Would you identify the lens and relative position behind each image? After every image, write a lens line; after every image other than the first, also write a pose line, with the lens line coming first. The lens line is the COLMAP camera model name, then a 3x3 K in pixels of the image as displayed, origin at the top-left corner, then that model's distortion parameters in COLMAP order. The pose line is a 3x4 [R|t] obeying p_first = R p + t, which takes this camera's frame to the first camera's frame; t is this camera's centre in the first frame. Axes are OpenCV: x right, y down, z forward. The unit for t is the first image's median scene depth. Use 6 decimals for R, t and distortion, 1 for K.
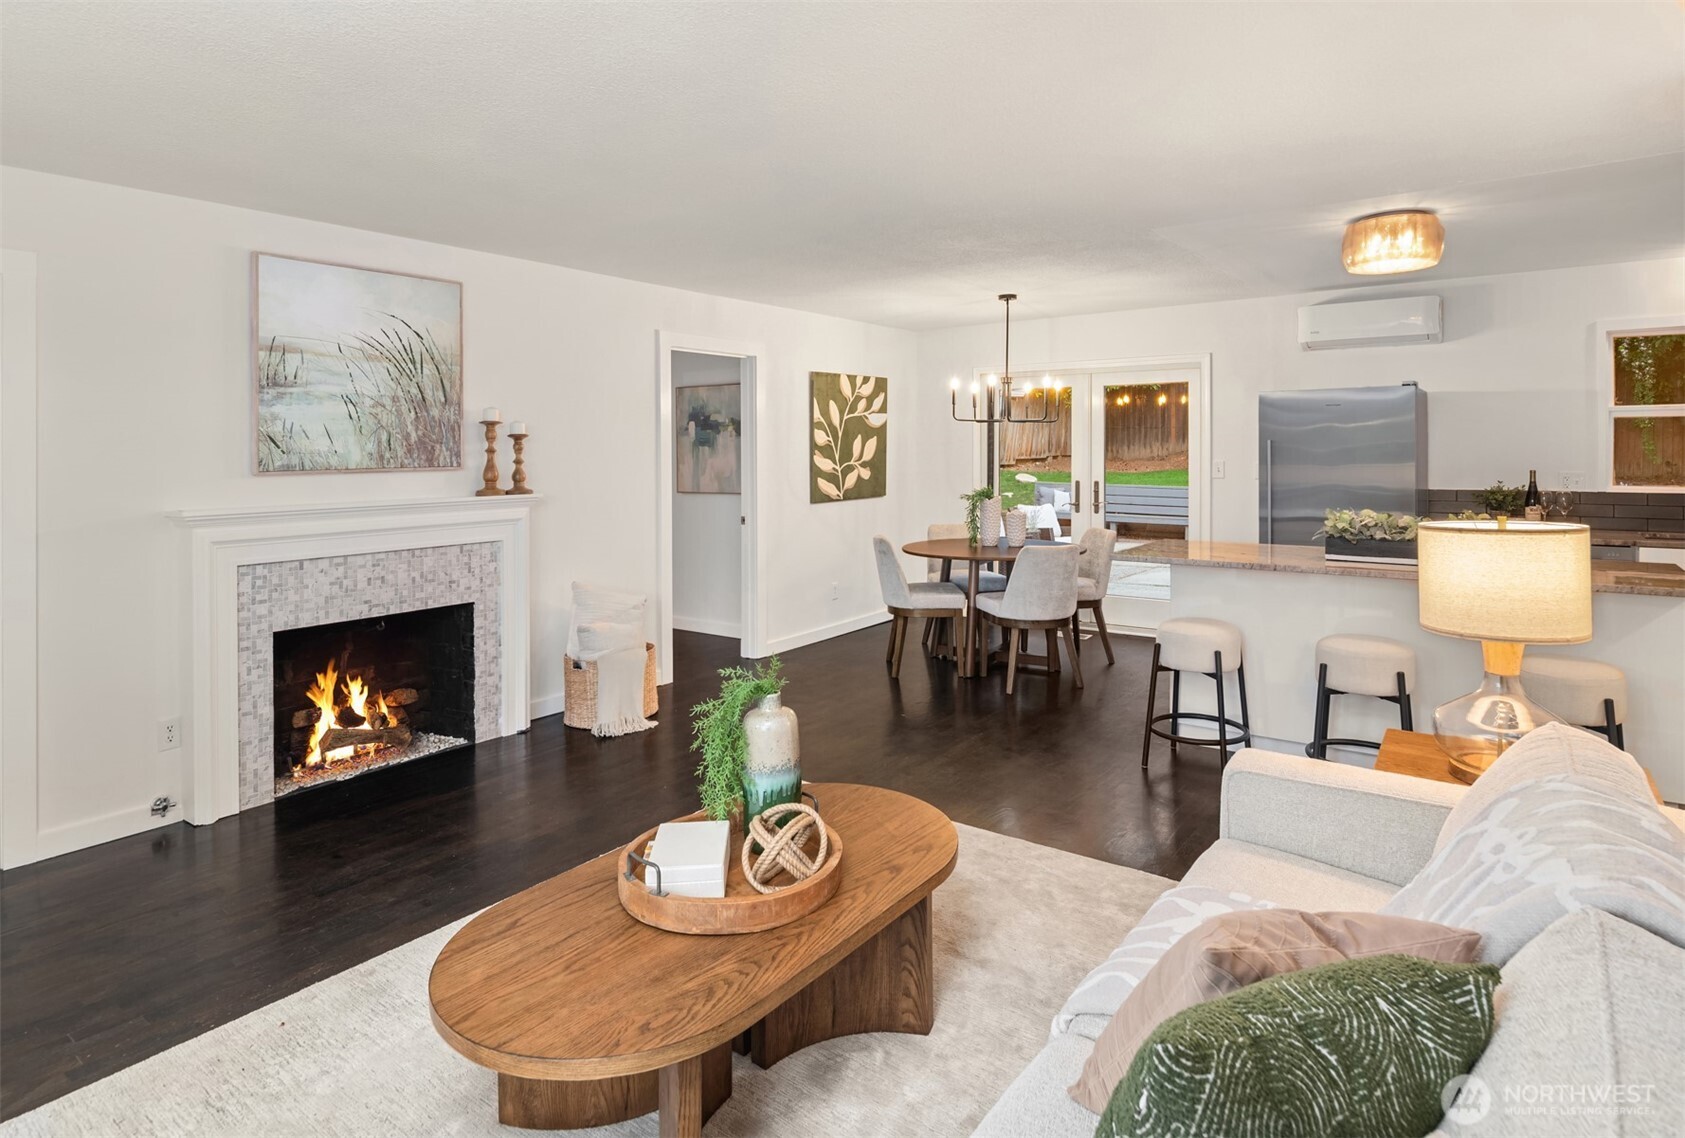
lens RADIAL K [[922.9, 0, 786.2], [0, 922.9, 485.1], [0, 0, 1]] dist [-0.000502, 0.000124]
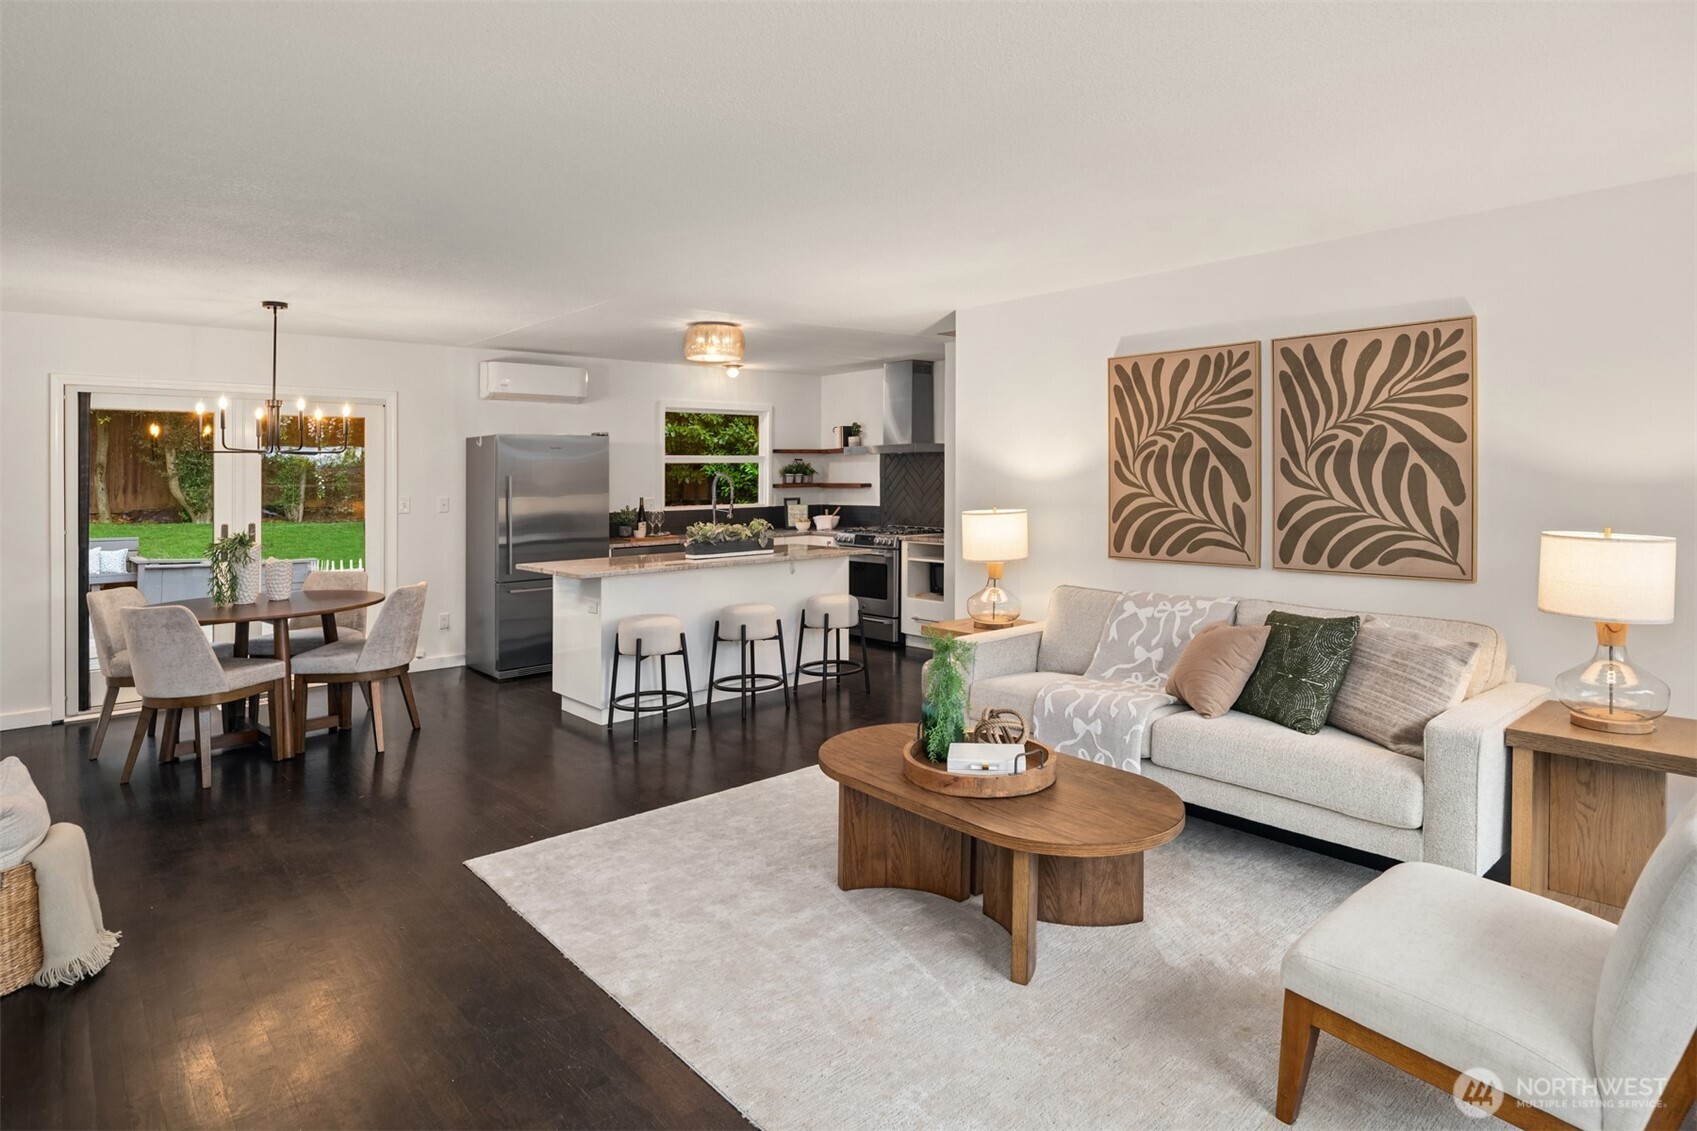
lens RADIAL K [[929.4, 0, 888.2], [0, 929.4, 469.6], [0, 0, 1]] dist [-0.000650, -0.000423]
pose [[0.139062, 0.011778, 0.990214, -0.714089], [0.050905, 0.998522, -0.019026, -0.010290], [-0.988974, 0.053053, 0.138256, 0.431403]]
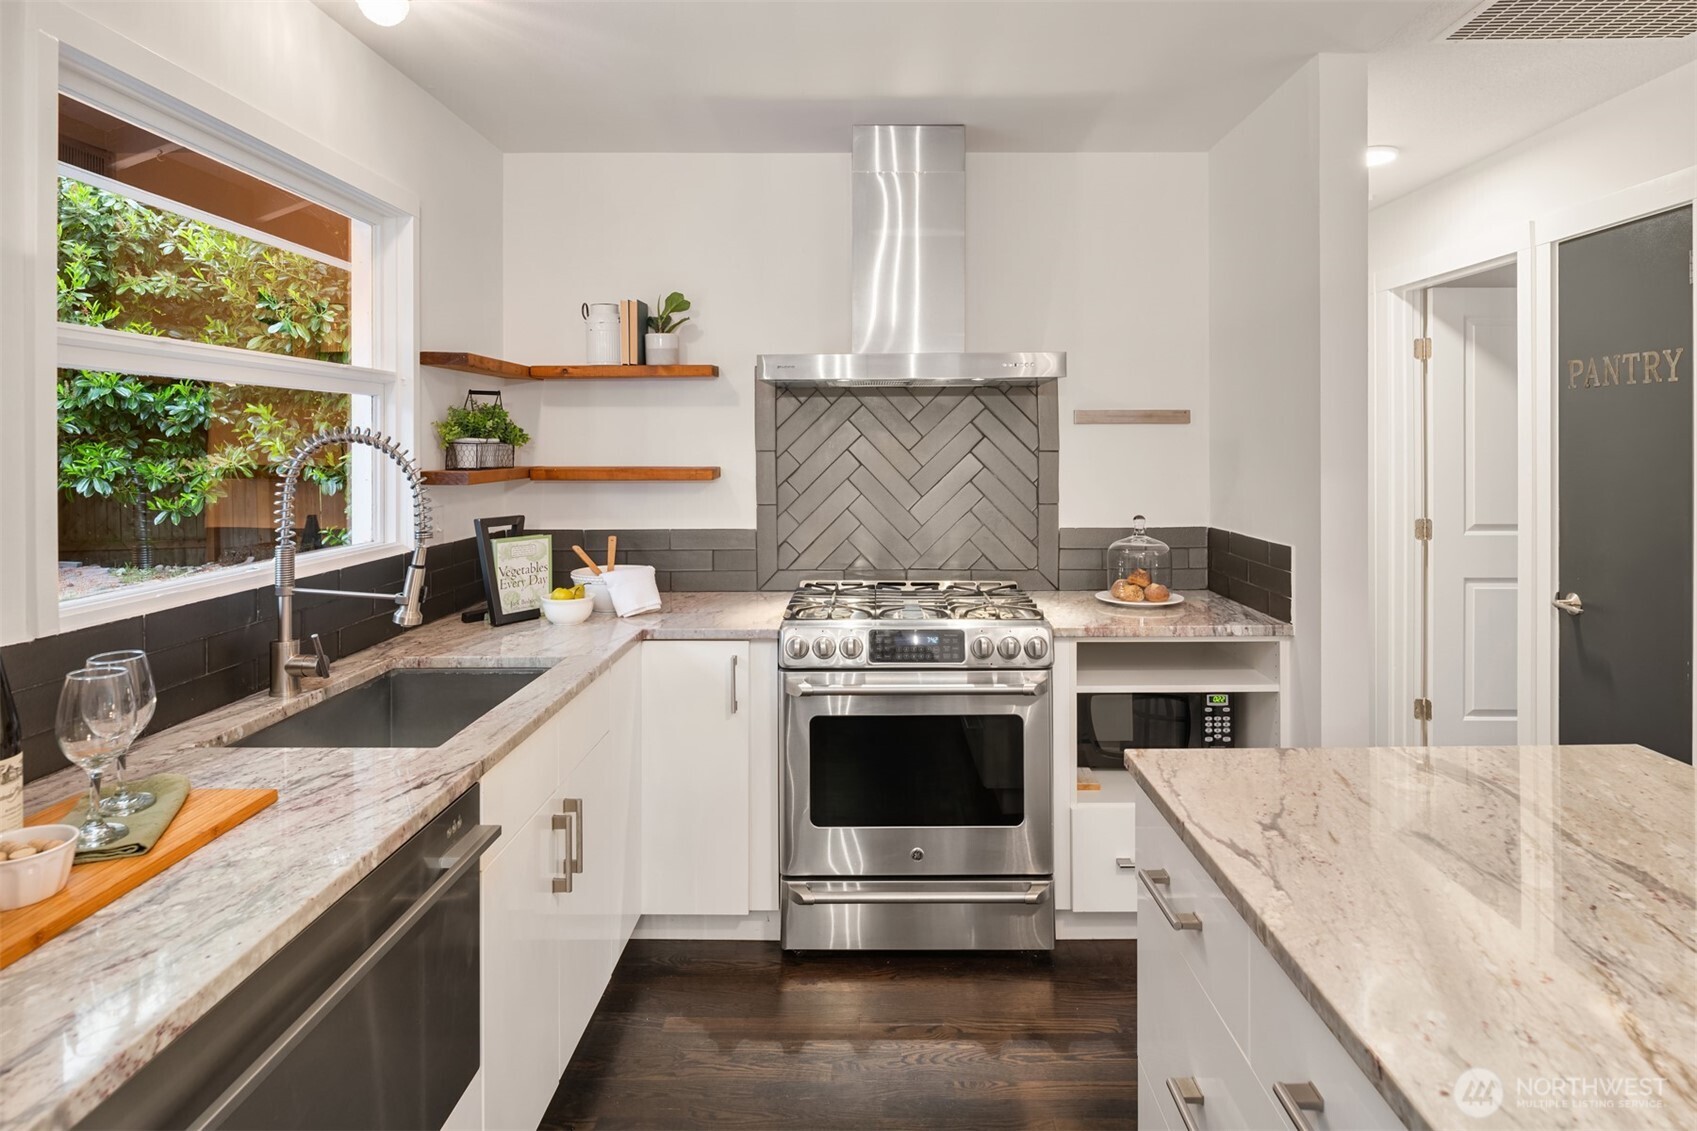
lens RADIAL K [[929.8, 0, 860.2], [0, 929.8, 462.6], [0, 0, 1]] dist [-0.002868, -0.001620]
pose [[-0.622102, -0.004622, 0.782923, 0.603366], [0.040584, 0.998448, 0.038142, -0.046743], [-0.781884, 0.055503, -0.620949, 1.098375]]
